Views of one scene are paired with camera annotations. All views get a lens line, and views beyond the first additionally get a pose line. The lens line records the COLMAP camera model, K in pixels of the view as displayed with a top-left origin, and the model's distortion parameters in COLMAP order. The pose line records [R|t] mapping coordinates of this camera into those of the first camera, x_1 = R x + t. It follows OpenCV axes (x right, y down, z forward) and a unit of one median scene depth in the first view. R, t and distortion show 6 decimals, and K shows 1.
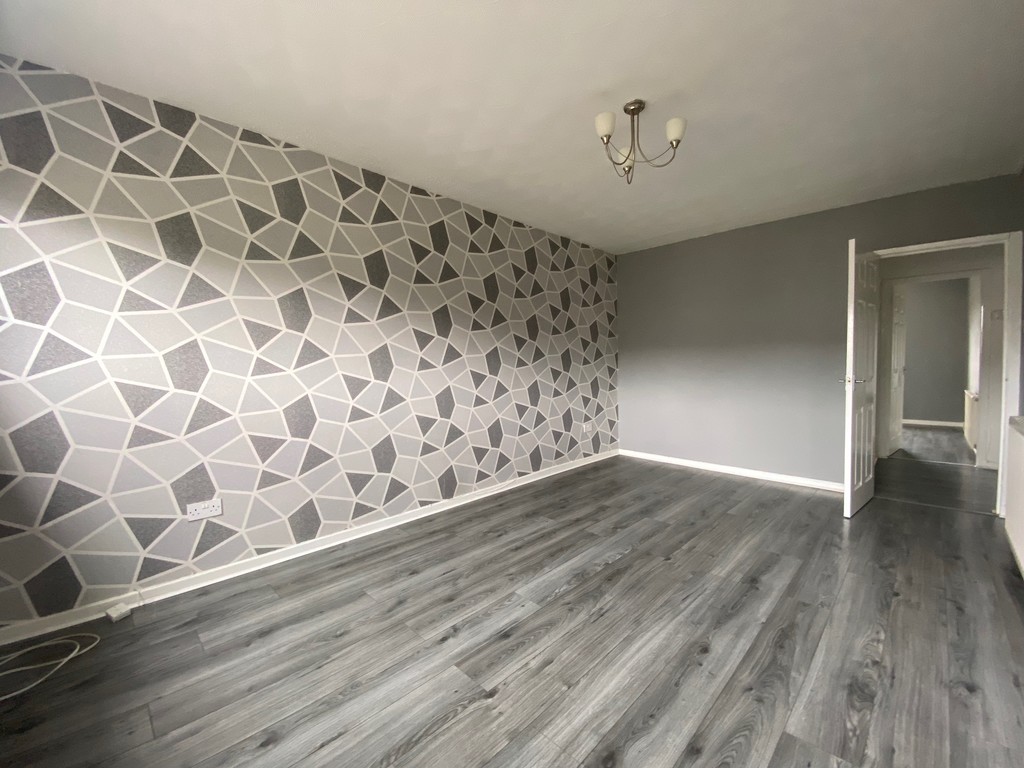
lens RADIAL K [[419.5, 0, 509.4], [0, 419.5, 385.8], [0, 0, 1]] dist [0.014529, -0.000675]
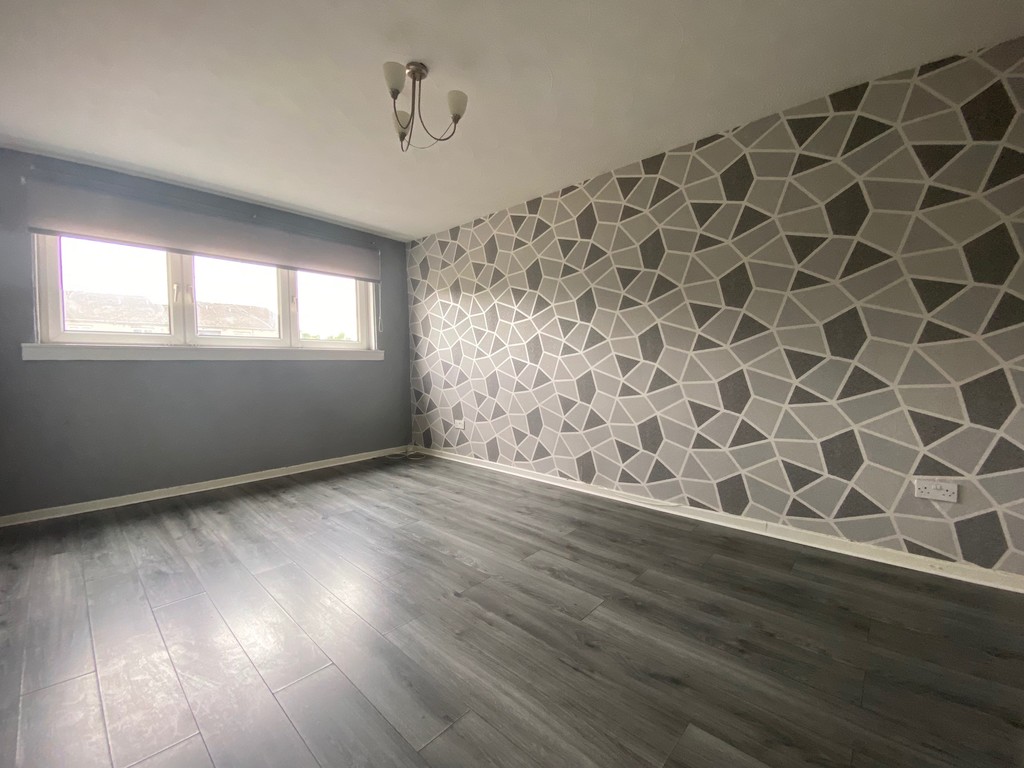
lens RADIAL K [[419.5, 0, 510.2], [0, 419.5, 384.4], [0, 0, 1]] dist [0.014529, -0.000675]
pose [[0.028421, 0.074402, -0.996823, 0.963755], [-0.032365, 0.996772, 0.073475, -0.039848], [0.999072, 0.030174, 0.030737, 0.894310]]
